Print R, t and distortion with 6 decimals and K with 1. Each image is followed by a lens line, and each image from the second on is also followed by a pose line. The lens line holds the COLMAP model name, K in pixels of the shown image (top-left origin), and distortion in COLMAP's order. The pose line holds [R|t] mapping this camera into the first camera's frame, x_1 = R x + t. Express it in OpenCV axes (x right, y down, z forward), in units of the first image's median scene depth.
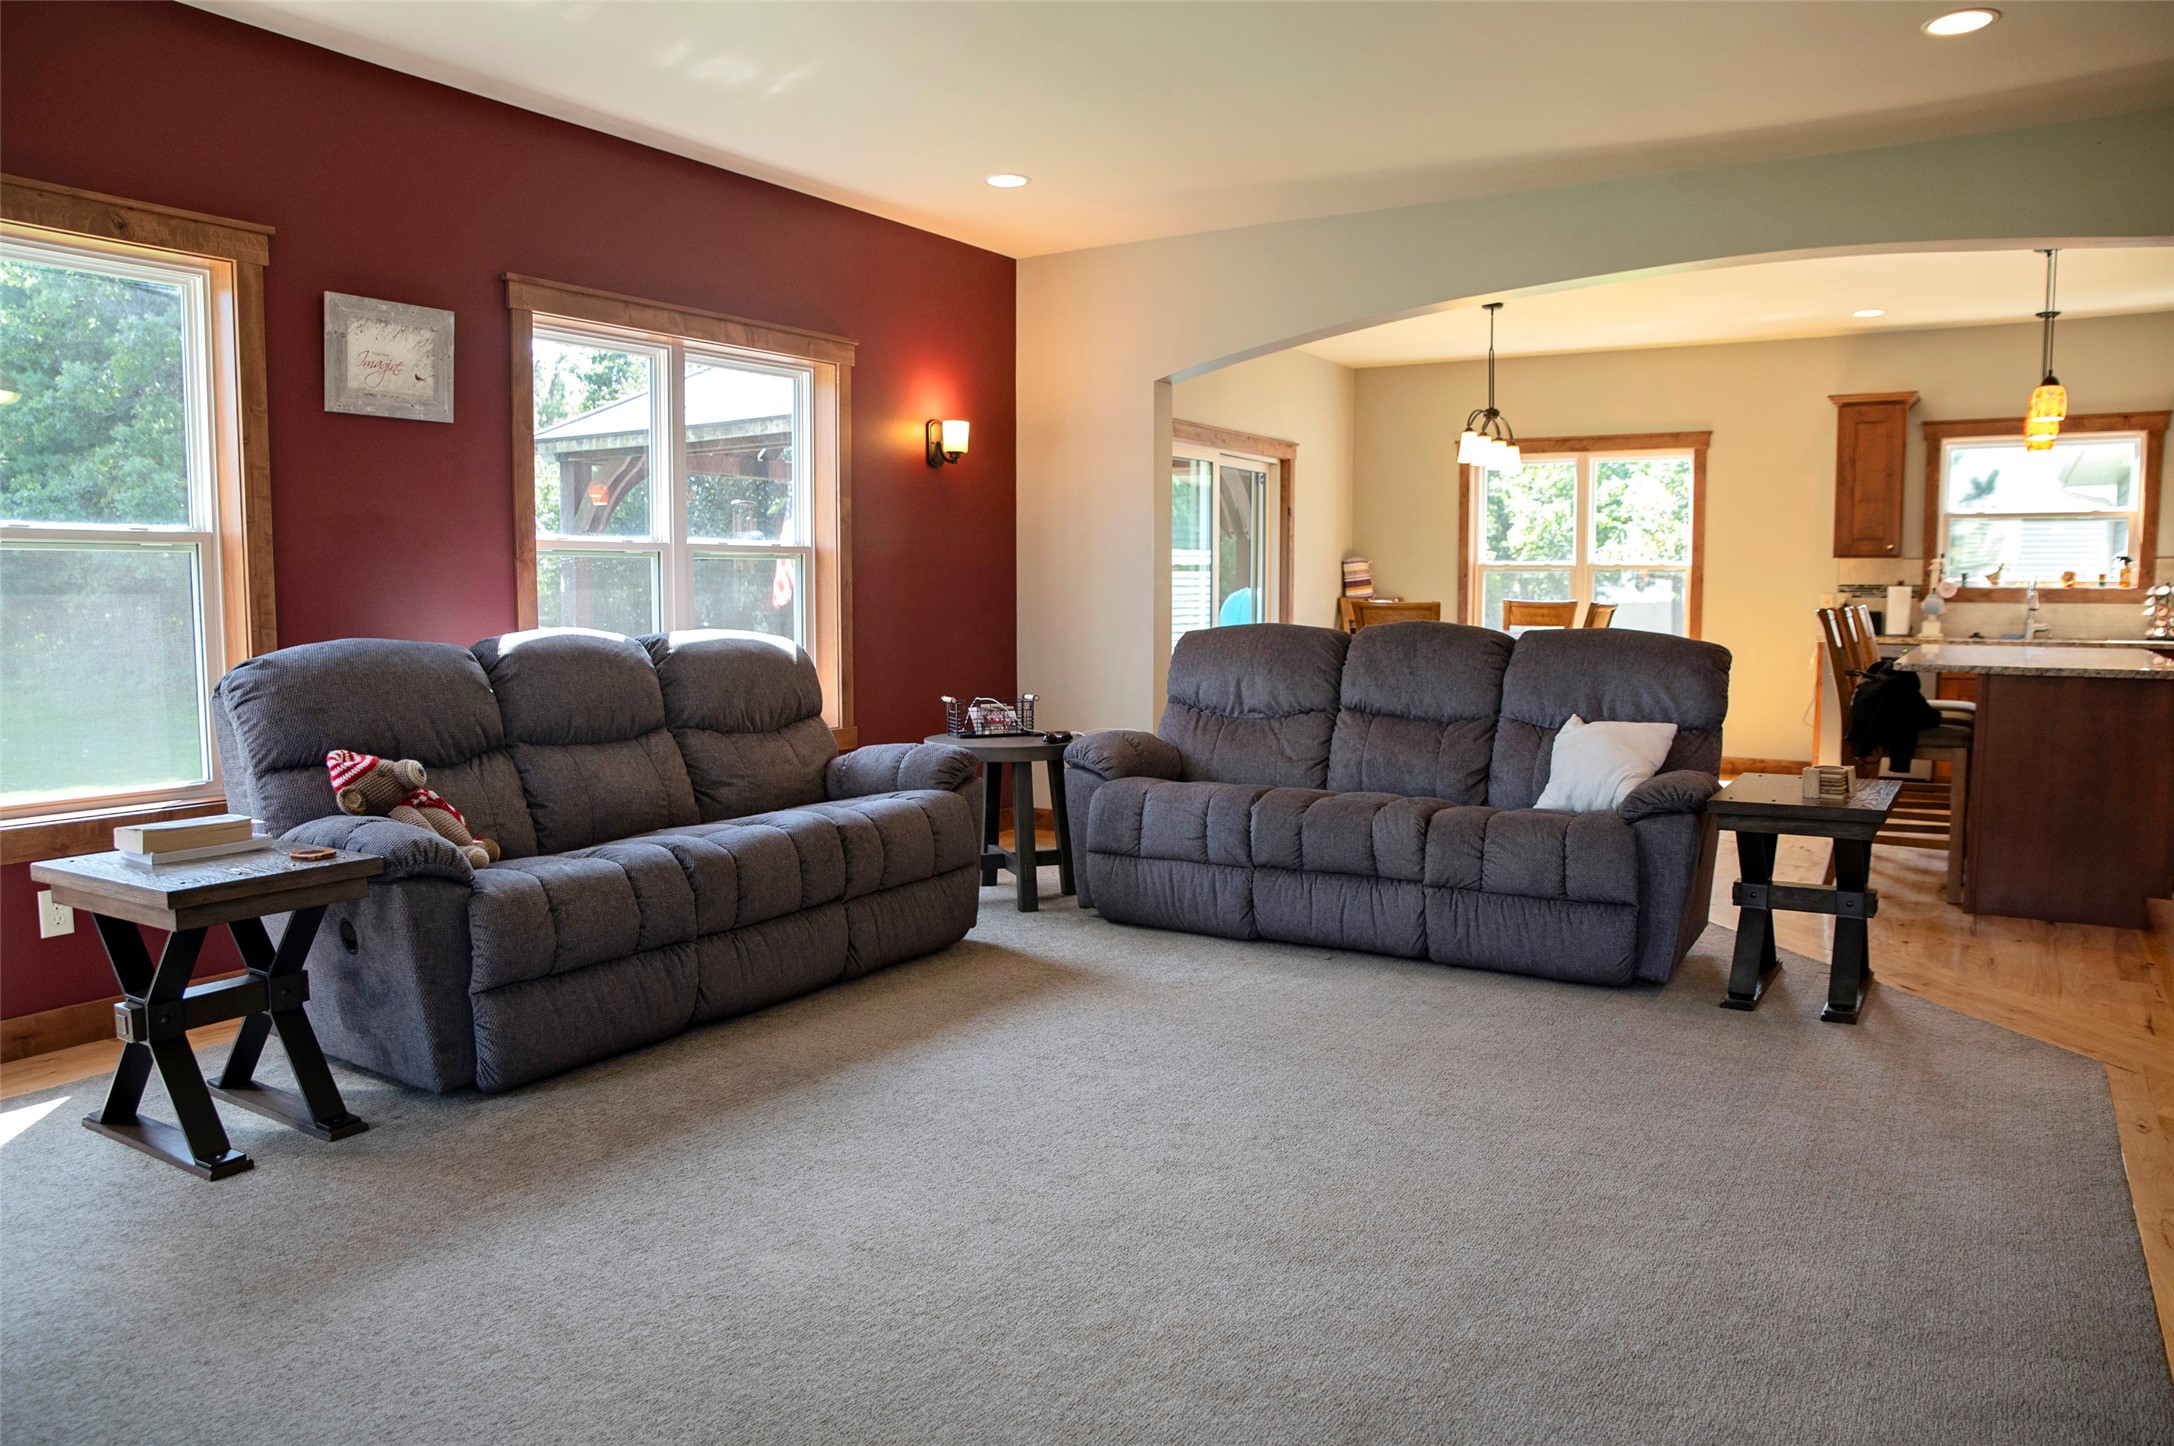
lens RADIAL K [[1492.7, 0, 1093.8], [0, 1492.7, 721.2], [0, 0, 1]] dist [-0.134251, 0.095650]
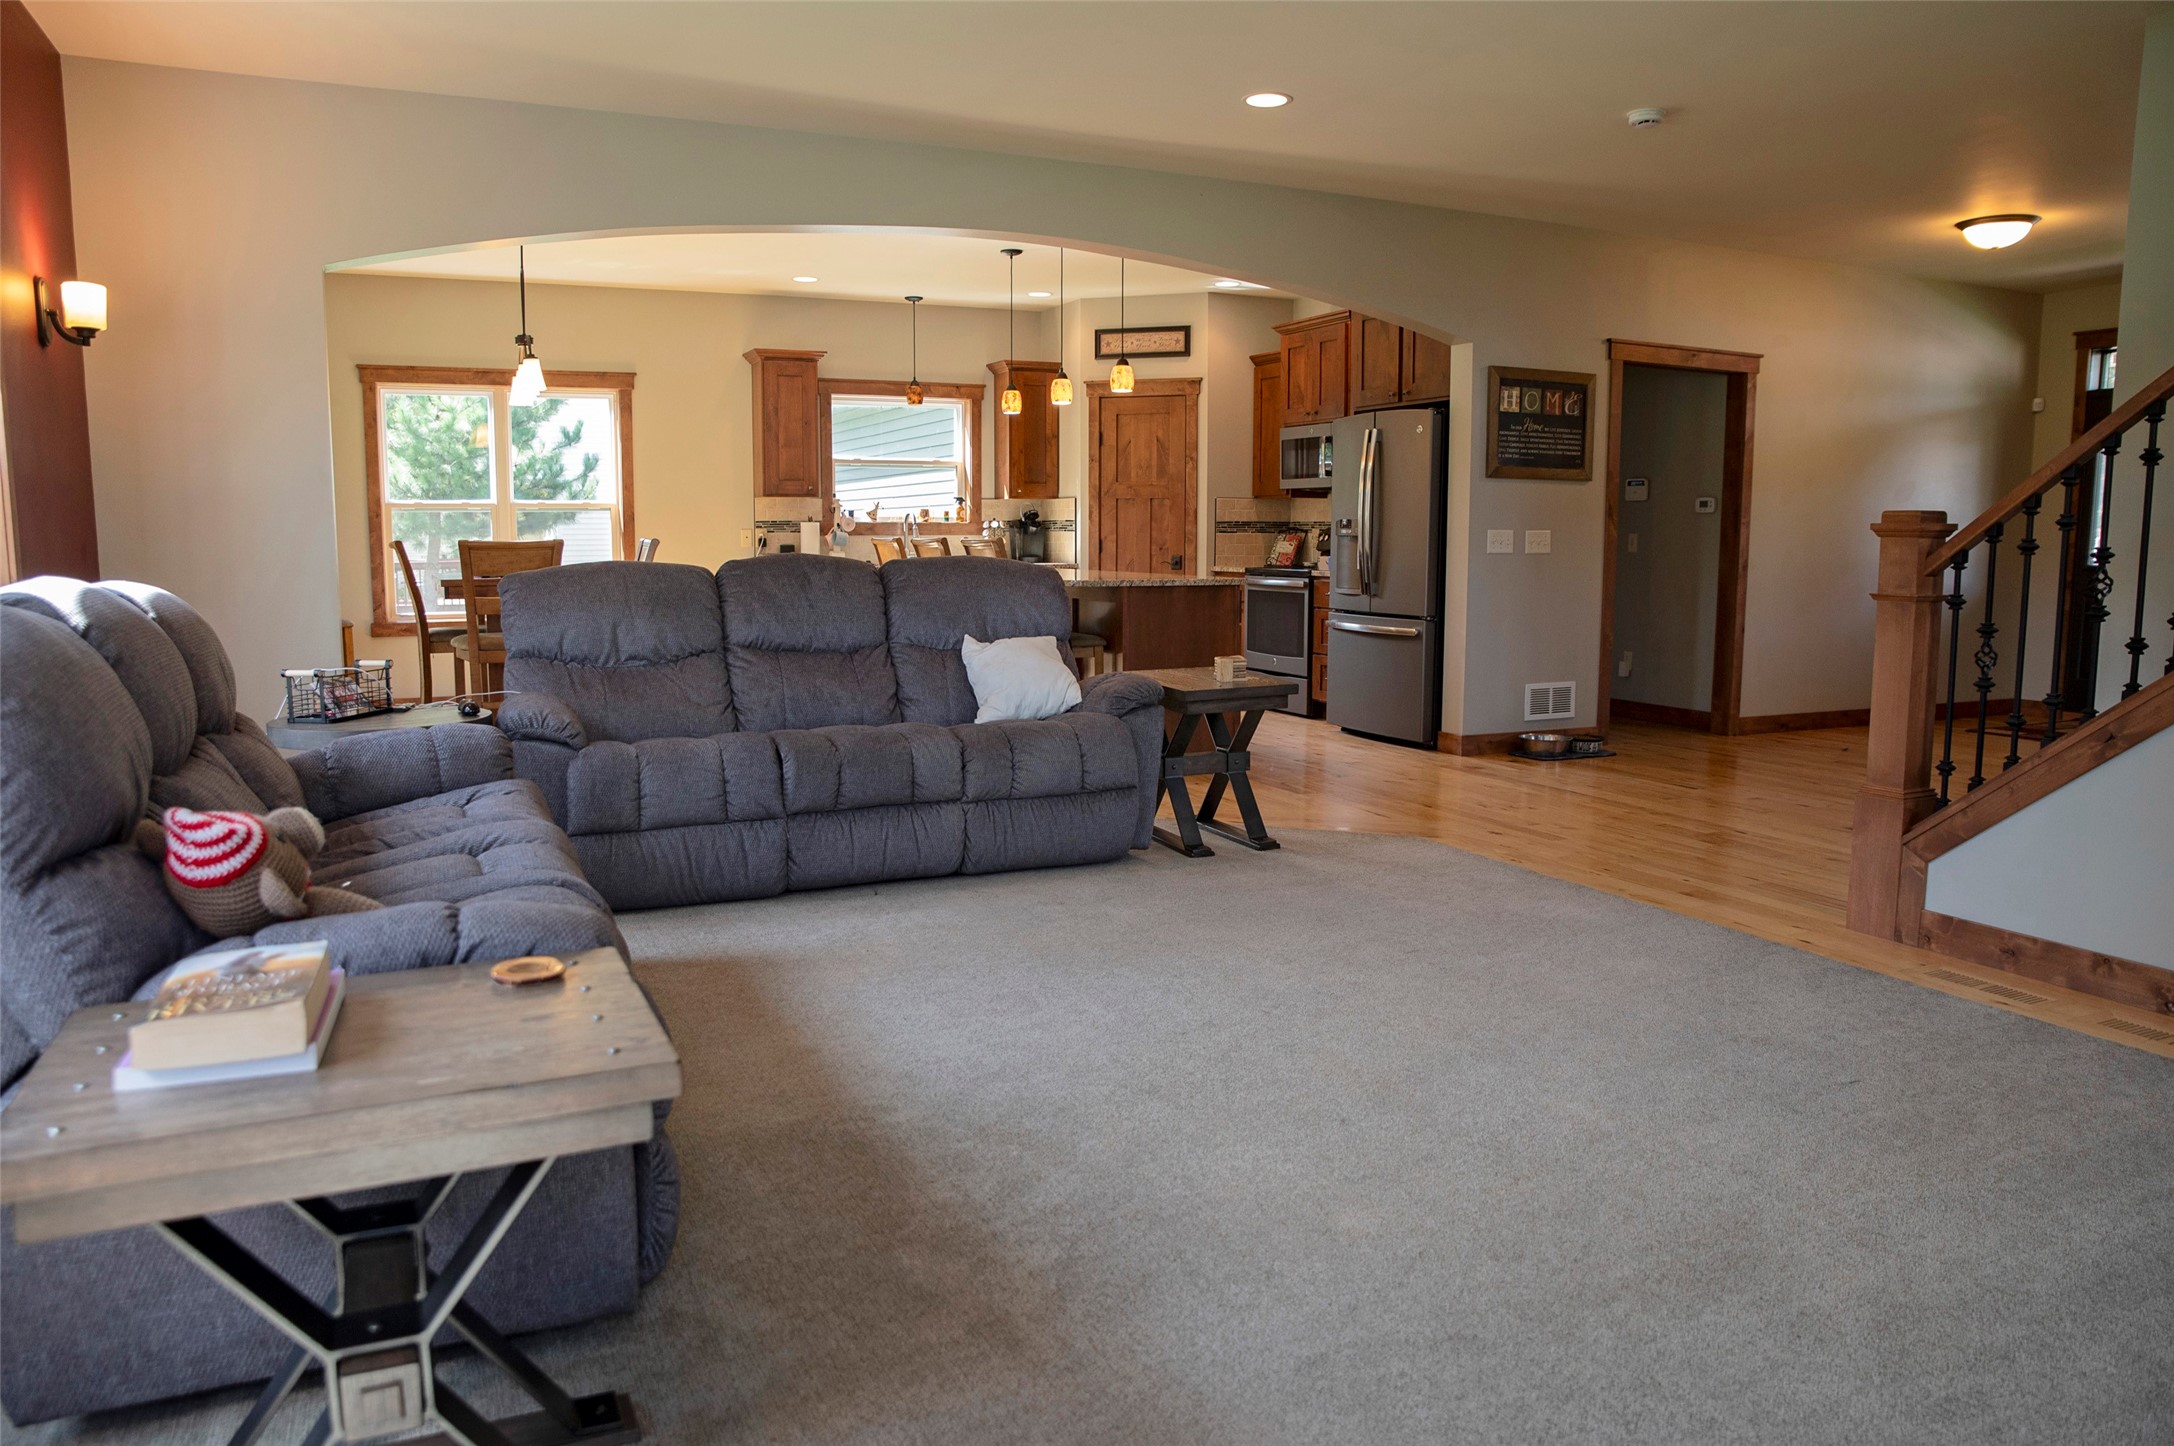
lens RADIAL K [[1492.7, 0, 1093.8], [0, 1492.7, 721.2], [0, 0, 1]] dist [-0.134251, 0.095650]
pose [[0.536110, -0.104865, 0.837609, -0.525859], [0.074166, 0.994268, 0.077008, -0.017985], [-0.840883, 0.020838, 0.540815, 0.305354]]
